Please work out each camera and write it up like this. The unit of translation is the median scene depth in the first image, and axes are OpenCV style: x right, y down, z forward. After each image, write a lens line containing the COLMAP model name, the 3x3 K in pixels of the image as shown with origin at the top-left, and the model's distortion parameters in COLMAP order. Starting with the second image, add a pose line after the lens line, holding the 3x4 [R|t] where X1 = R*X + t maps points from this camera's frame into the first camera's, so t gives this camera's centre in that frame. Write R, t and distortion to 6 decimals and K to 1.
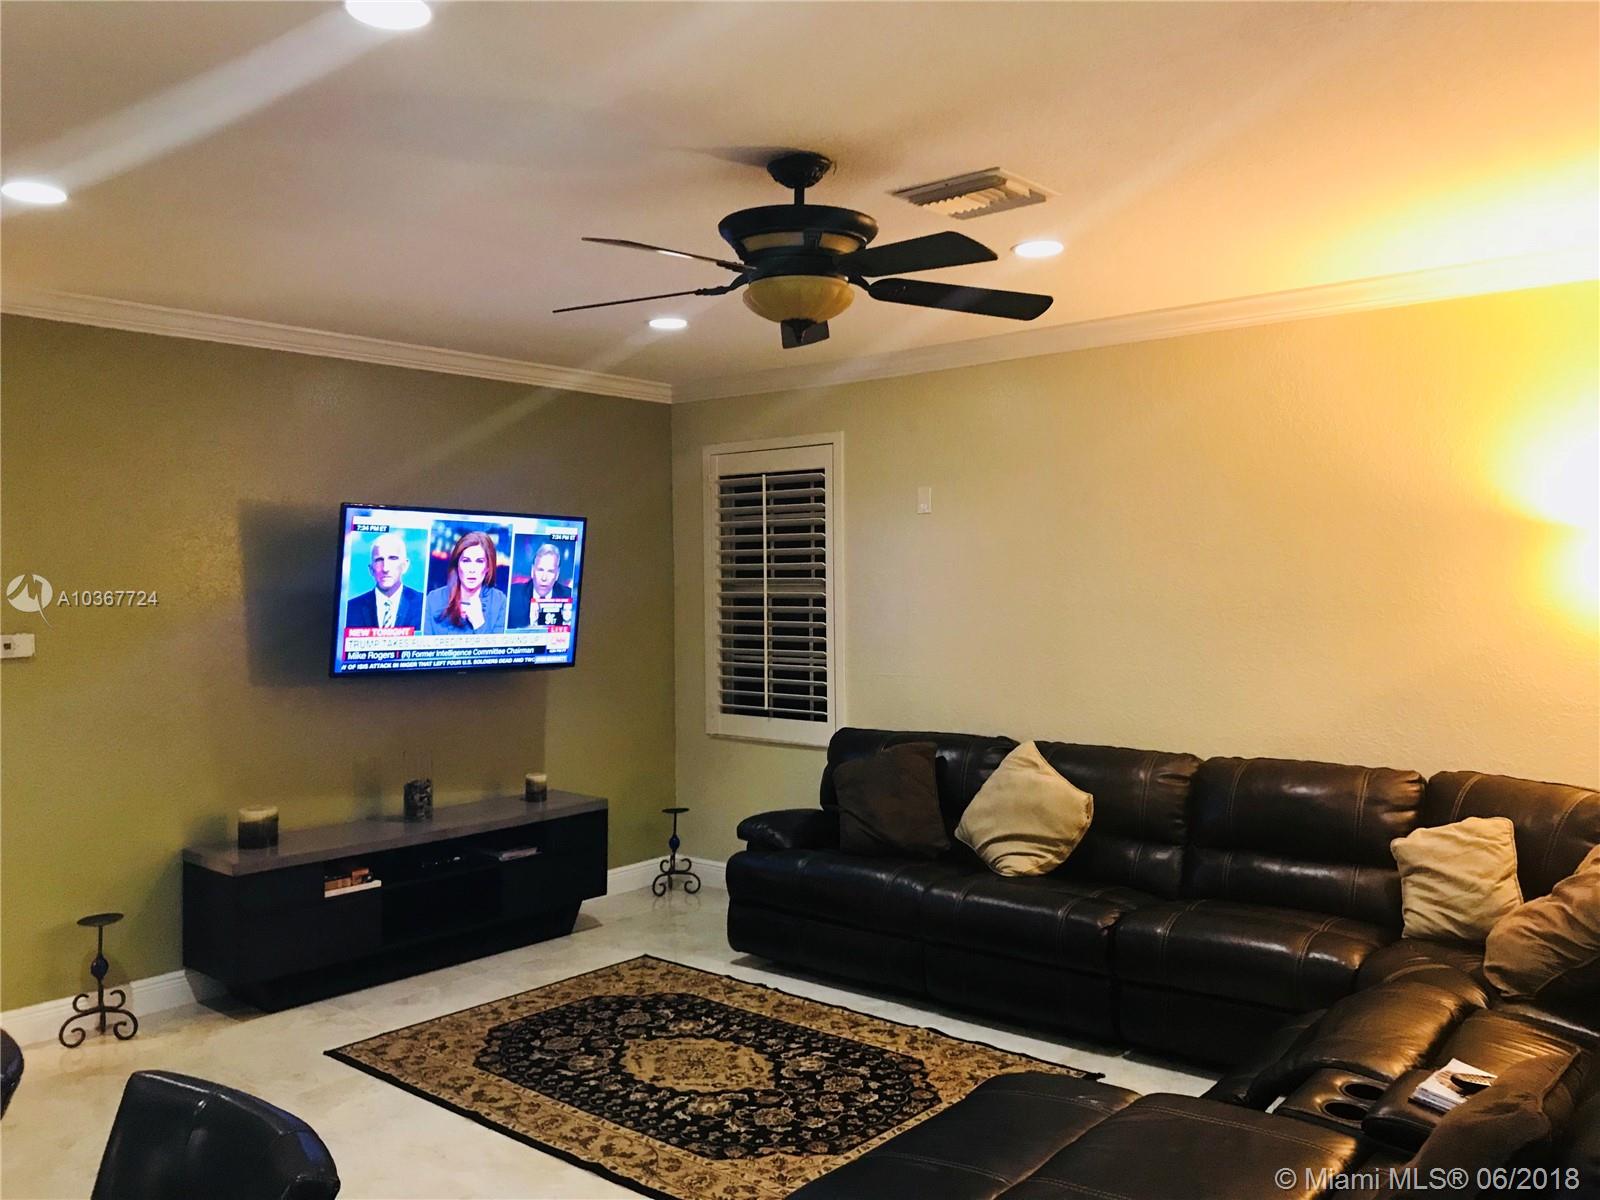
lens RADIAL K [[1304.1, 0, 797.1], [0, 1304.1, 593.6], [0, 0, 1]] dist [0.032009, -0.036134]
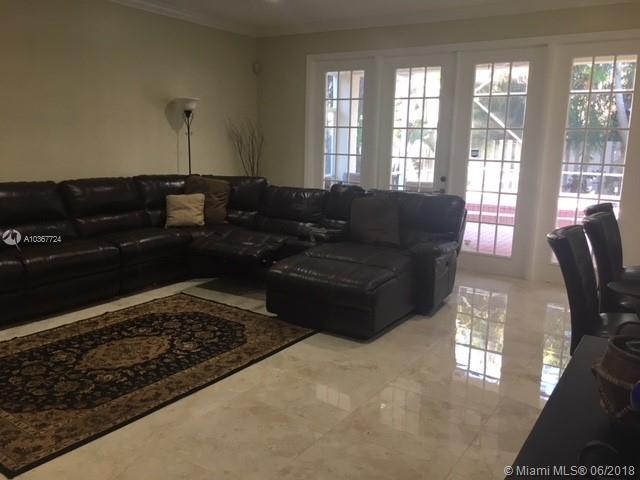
lens RADIAL K [[543.4, 0, 318.4], [0, 543.4, 240.8], [0, 0, 1]] dist [0.050976, -0.019176]
pose [[-0.099587, -0.178703, 0.978850, -0.864017], [-0.019236, 0.983902, 0.177668, 0.056750], [-0.994843, -0.001136, -0.101421, 0.818234]]
